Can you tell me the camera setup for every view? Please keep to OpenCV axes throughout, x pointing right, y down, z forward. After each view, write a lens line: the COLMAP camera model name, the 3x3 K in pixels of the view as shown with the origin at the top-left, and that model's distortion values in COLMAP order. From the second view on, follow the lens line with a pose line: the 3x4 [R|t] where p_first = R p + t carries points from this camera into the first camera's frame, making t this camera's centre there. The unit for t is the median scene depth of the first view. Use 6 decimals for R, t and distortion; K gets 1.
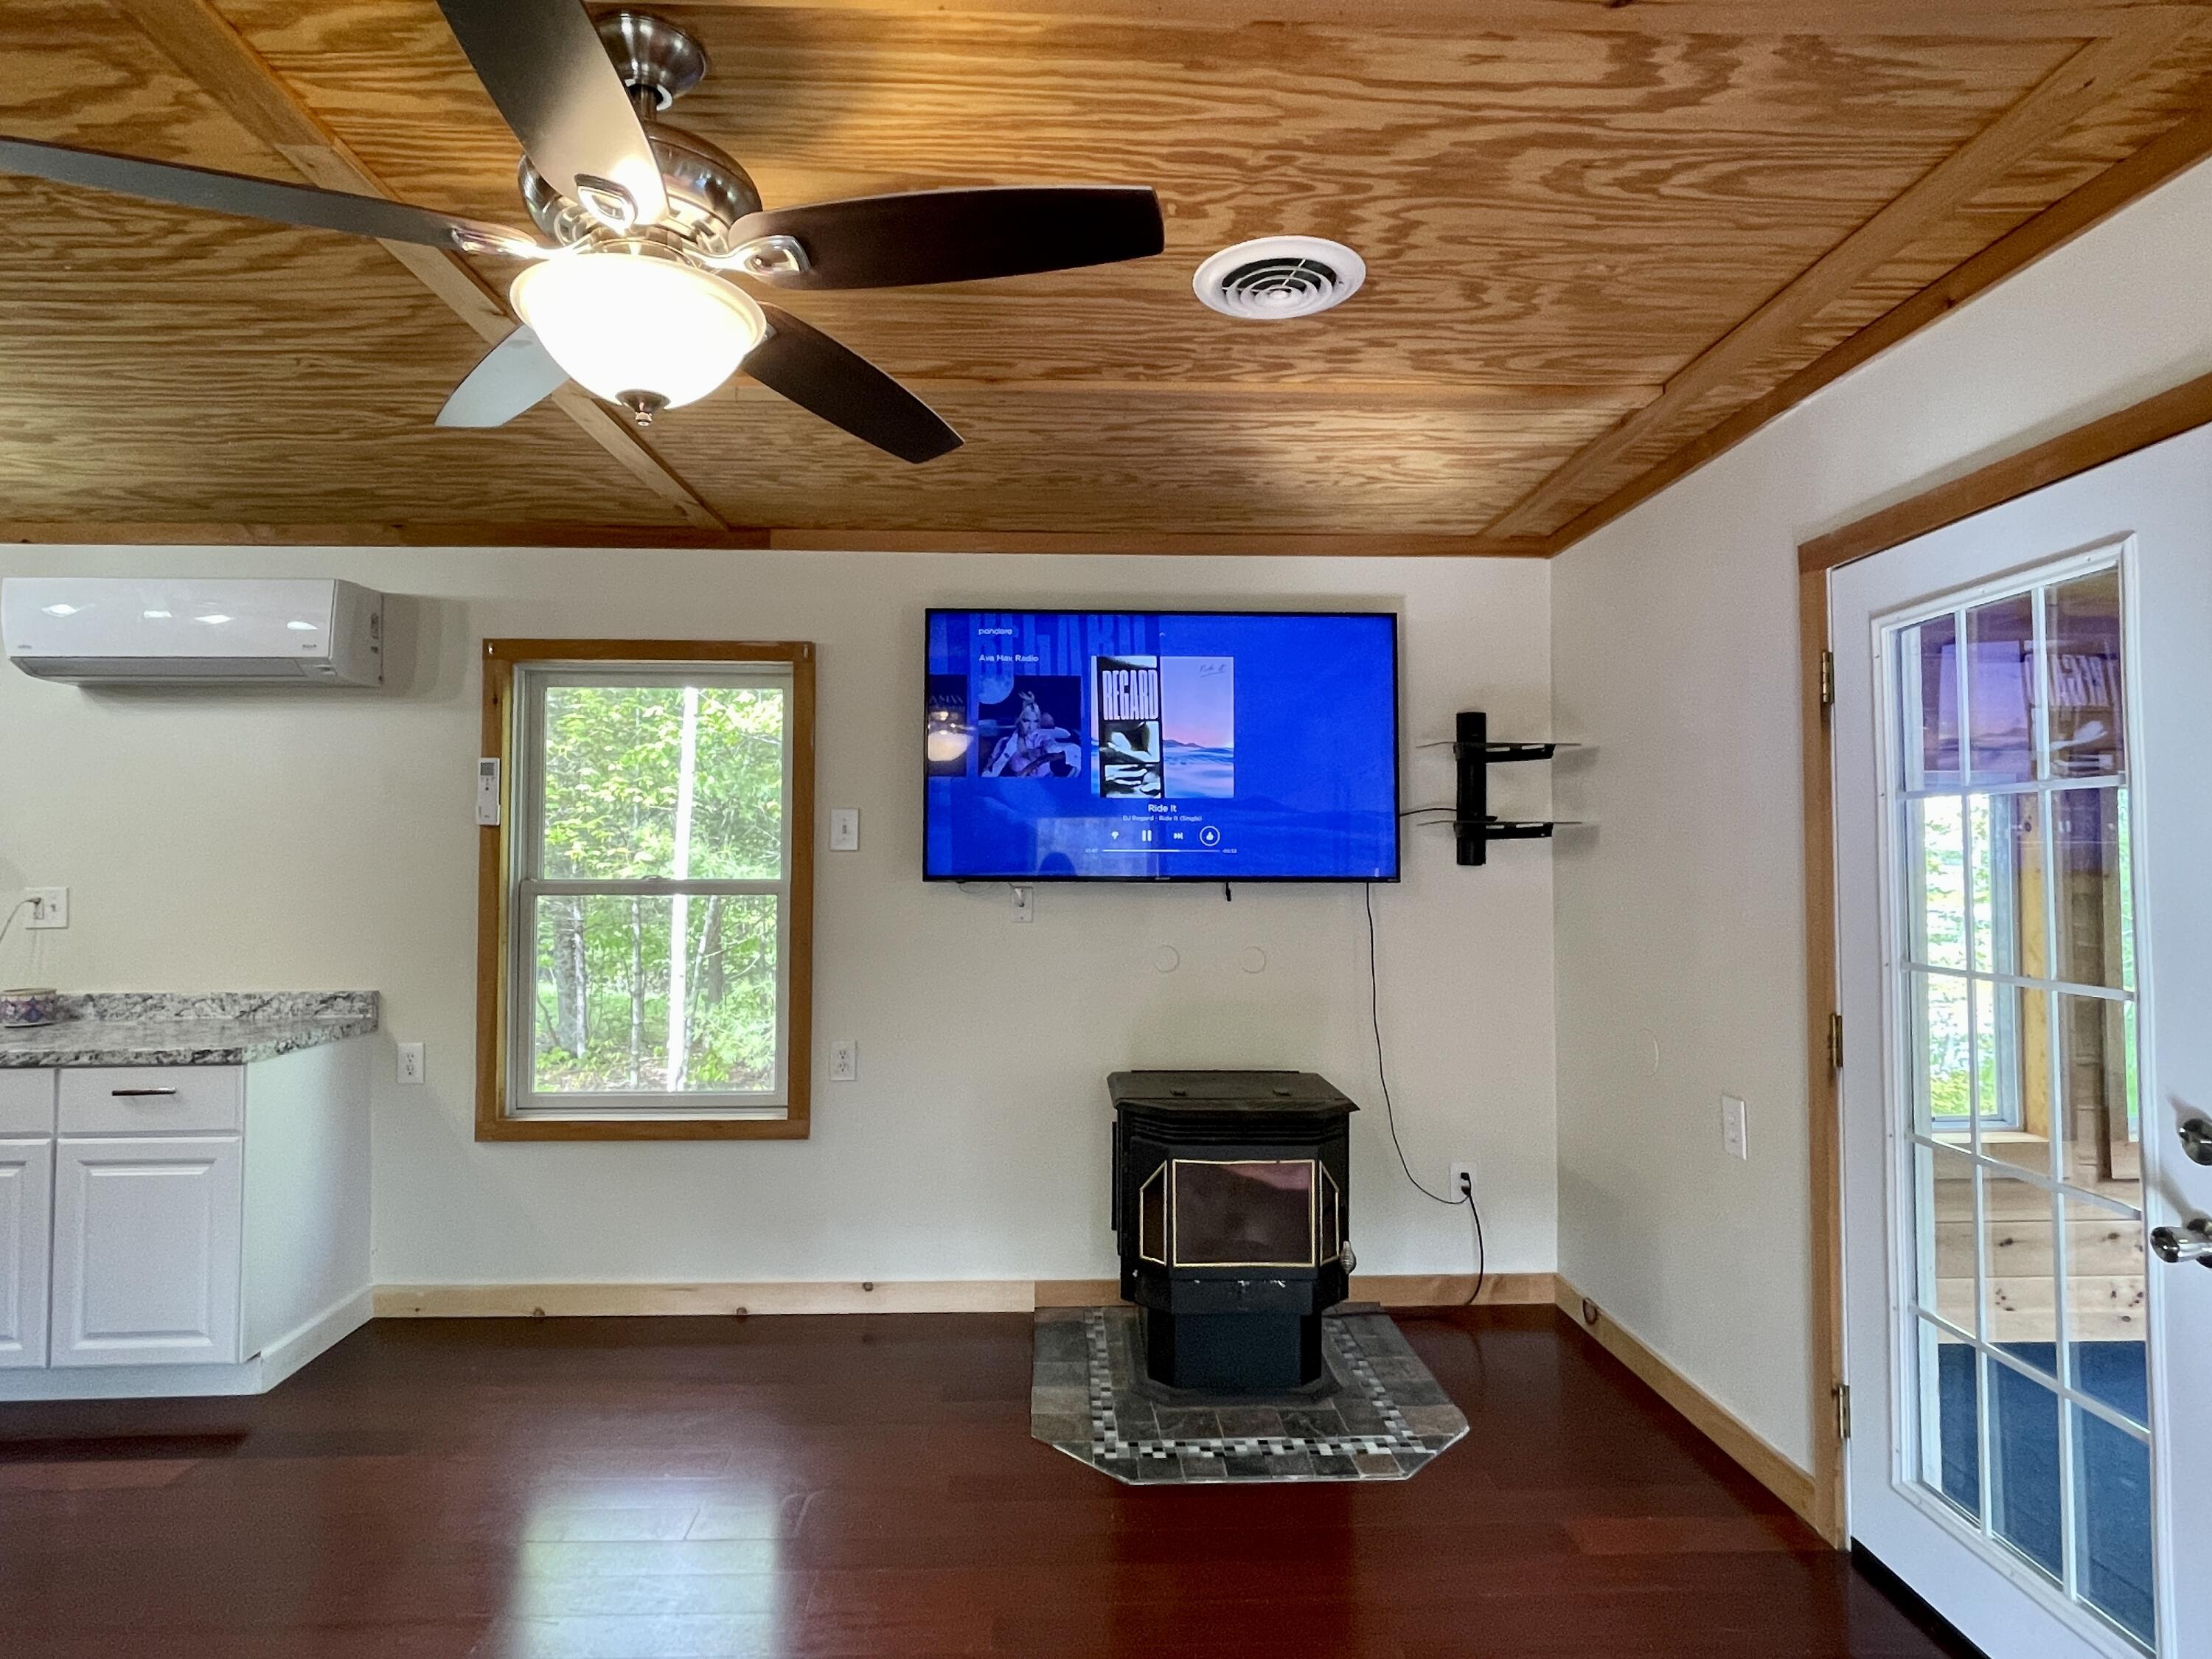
lens RADIAL K [[1233.8, 0, 1110.3], [0, 1233.8, 816.6], [0, 0, 1]] dist [-0.001737, -0.000175]
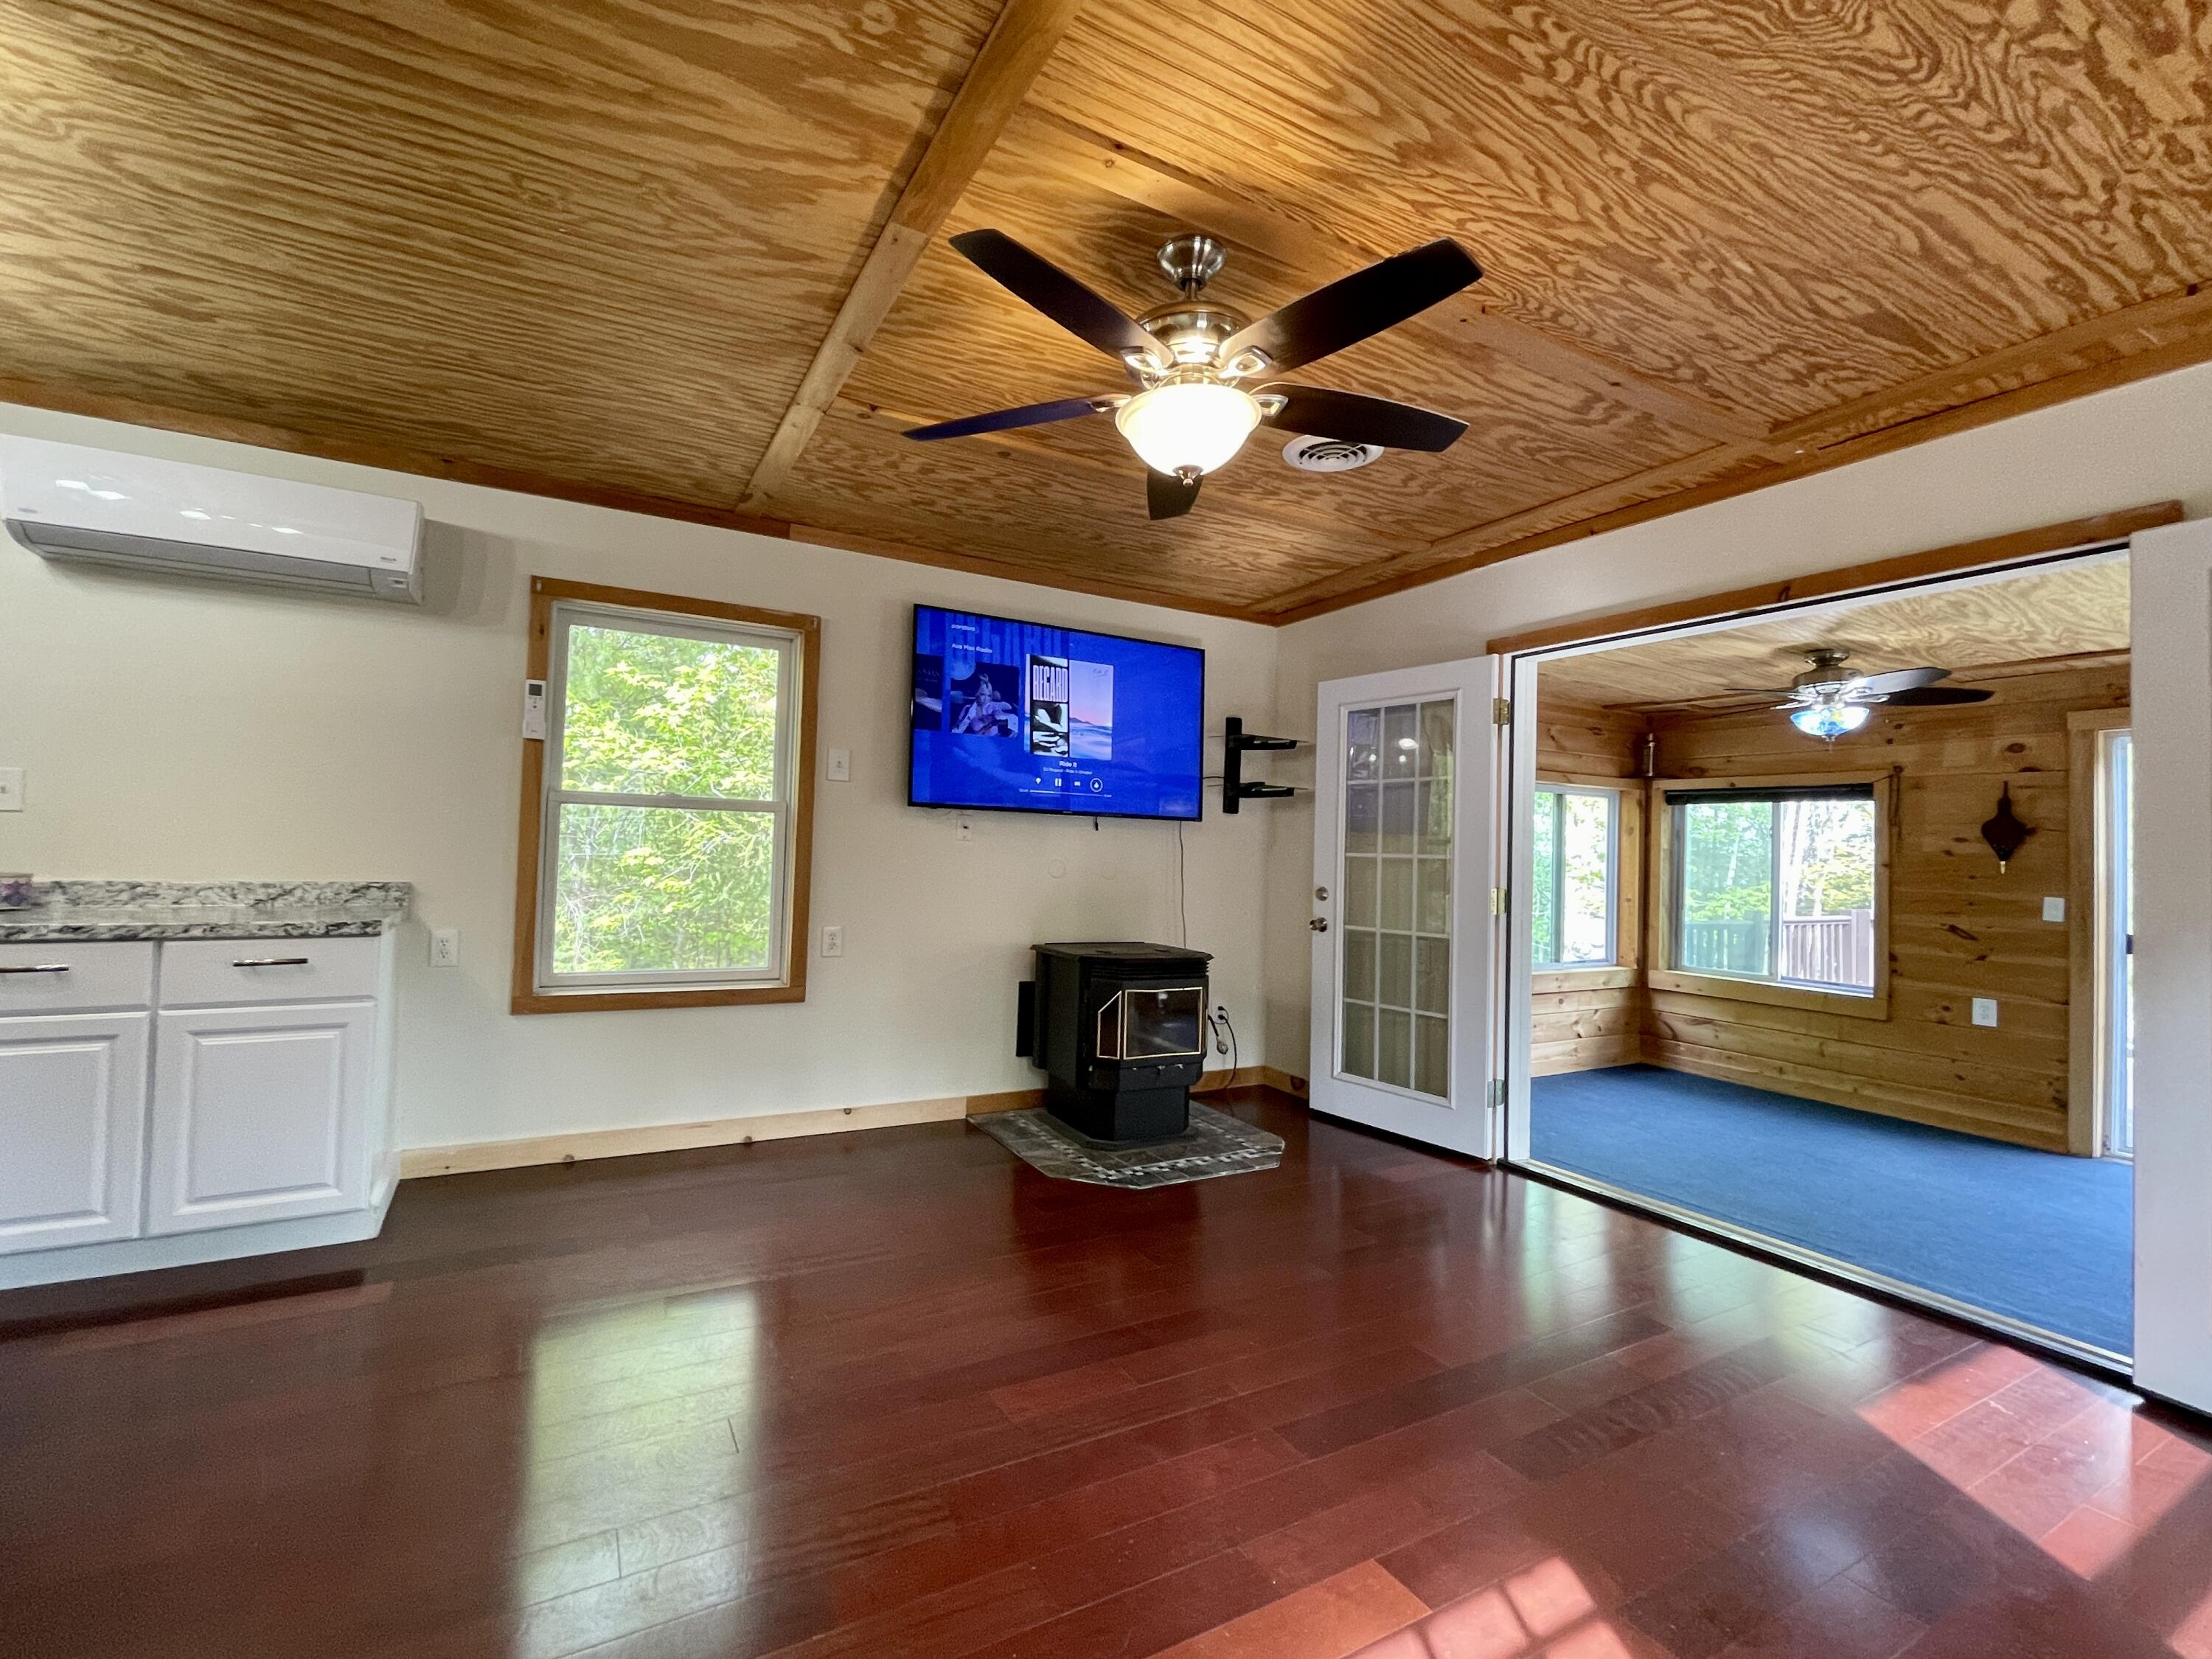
lens RADIAL K [[985.3, 0, 1107.0], [0, 985.3, 822.2], [0, 0, 1]] dist [0.001130, 0.000193]
pose [[0.888394, 0.040467, 0.457295, -0.451508], [-0.046963, 0.998893, 0.002843, 0.057013], [-0.456673, -0.024001, 0.889311, -0.058426]]
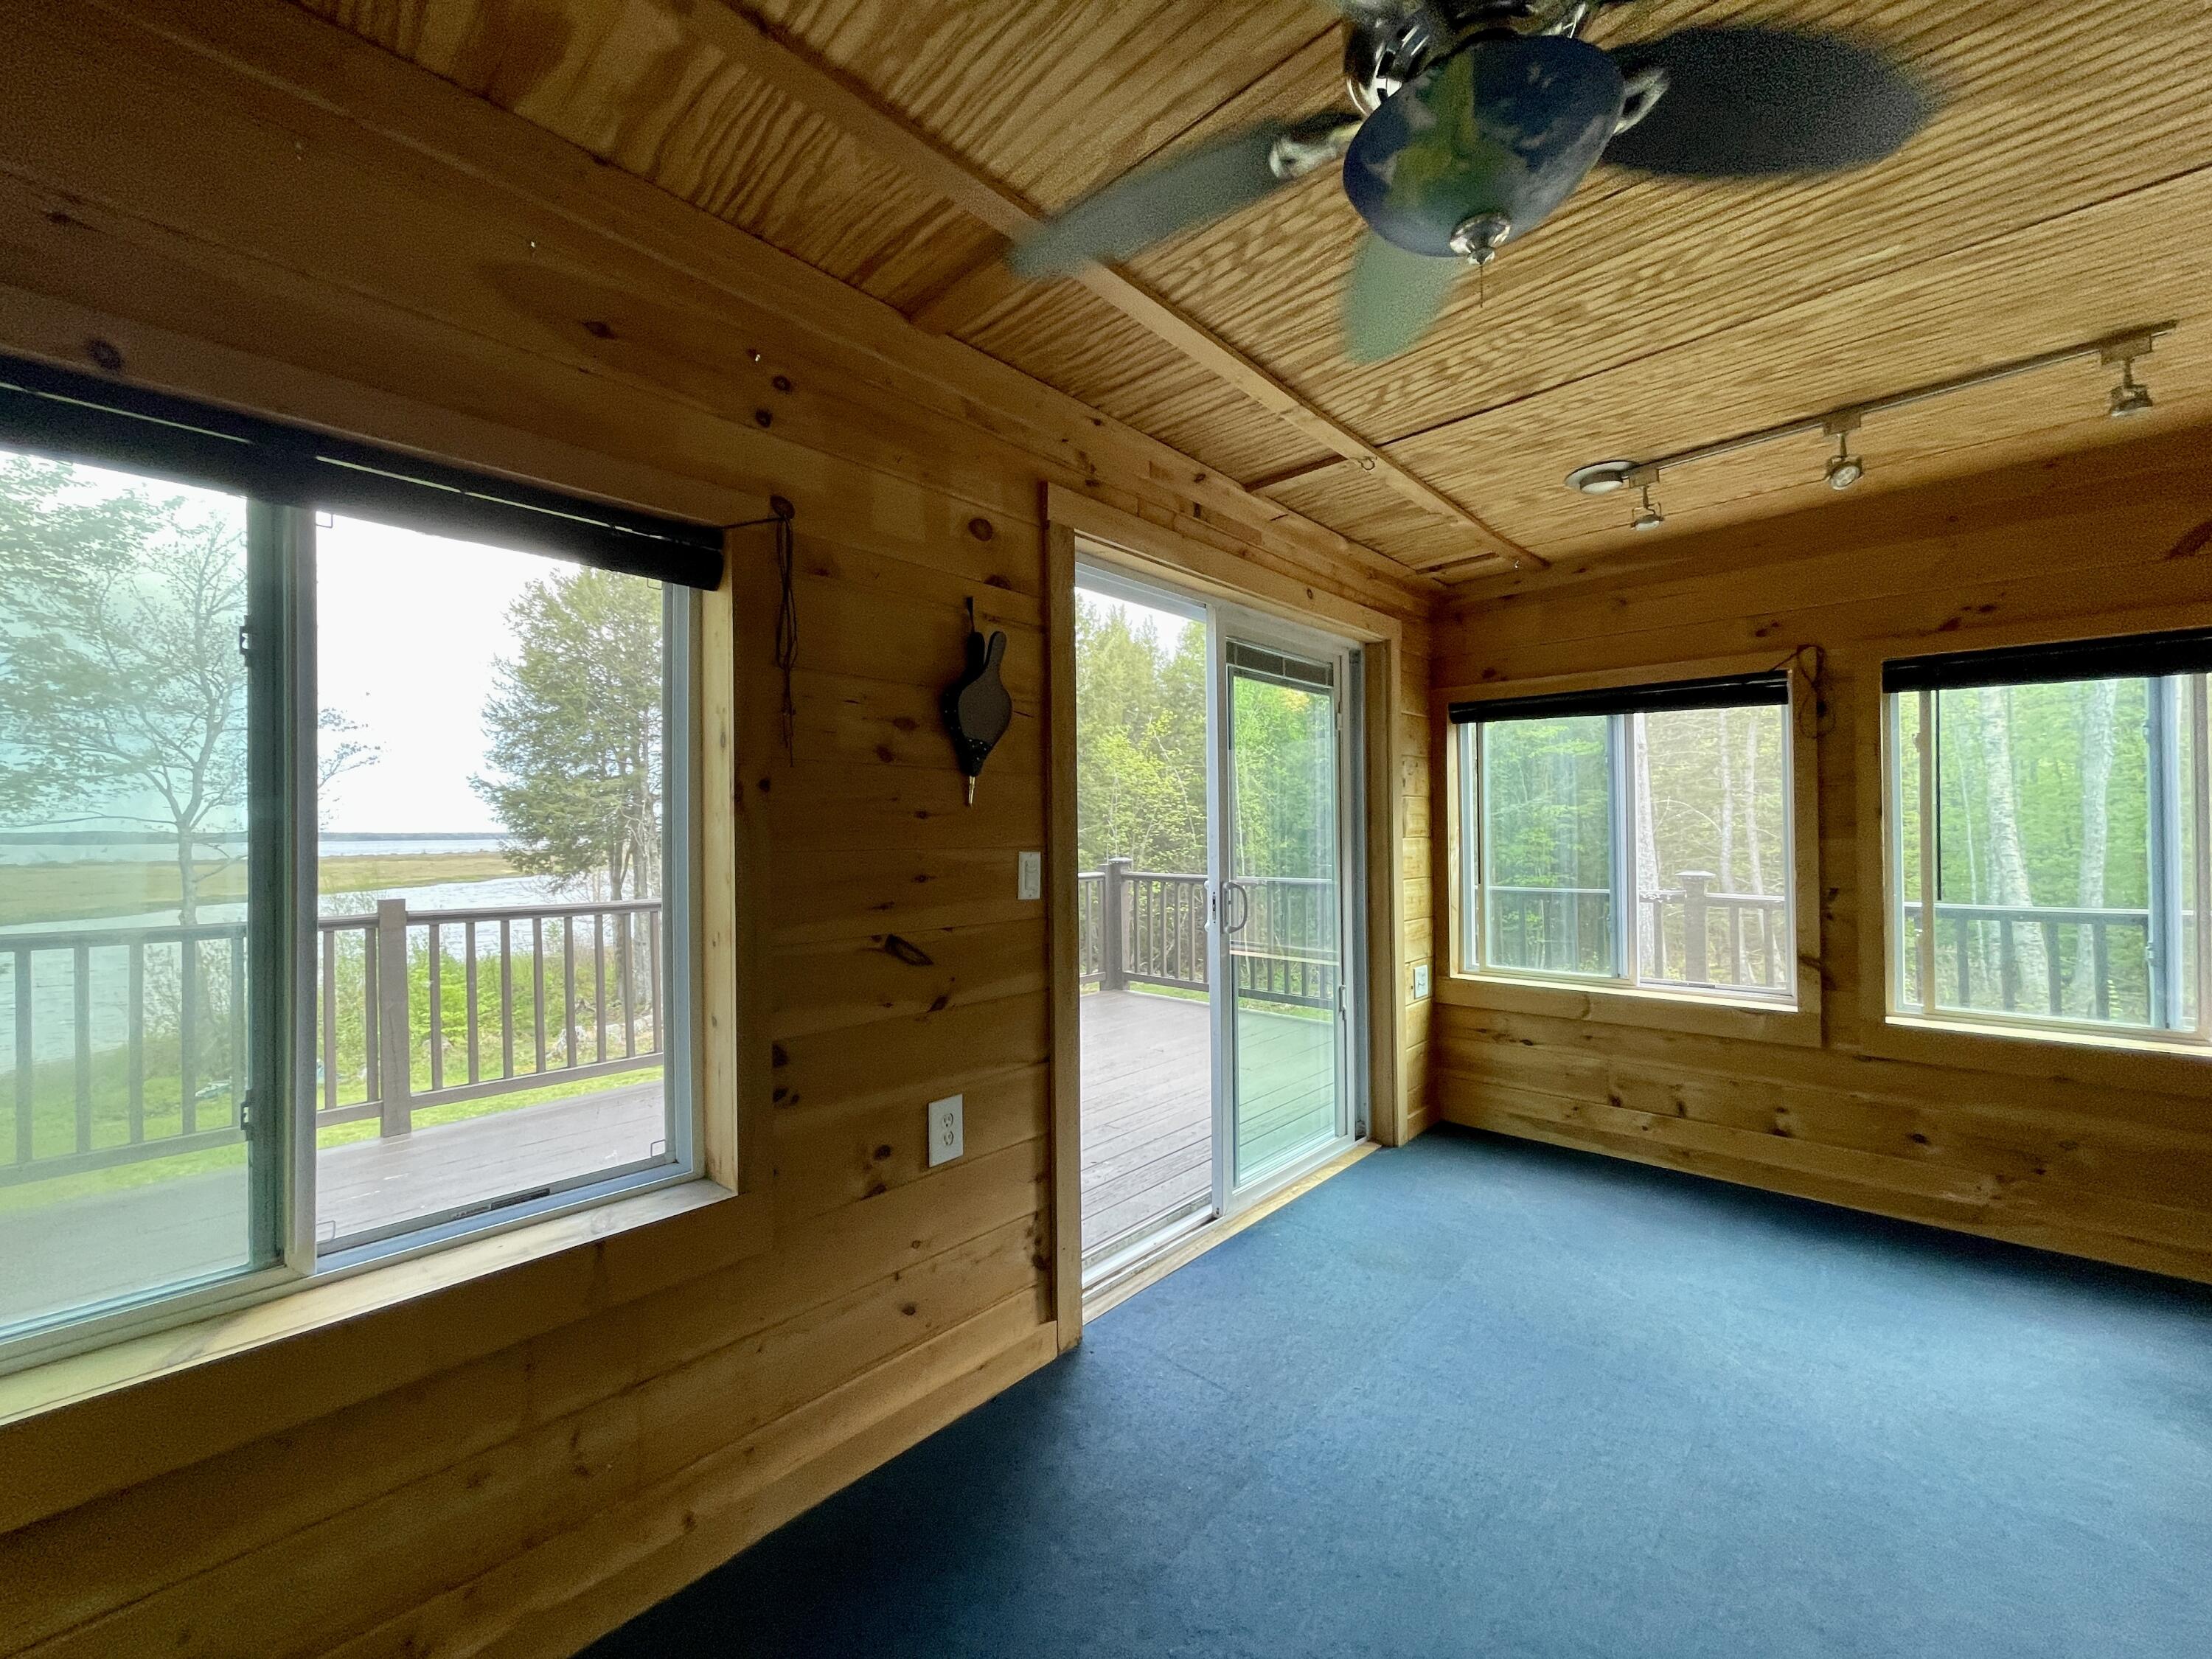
lens RADIAL K [[888.3, 0, 1098.3], [0, 888.3, 826.1], [0, 0, 1]] dist [-0.014684, 0.007369]
pose [[-0.719058, 0.027685, 0.694398, 0.820836], [-0.009388, 0.998728, -0.049539, 0.111637], [-0.694886, -0.042140, -0.717884, 0.907754]]
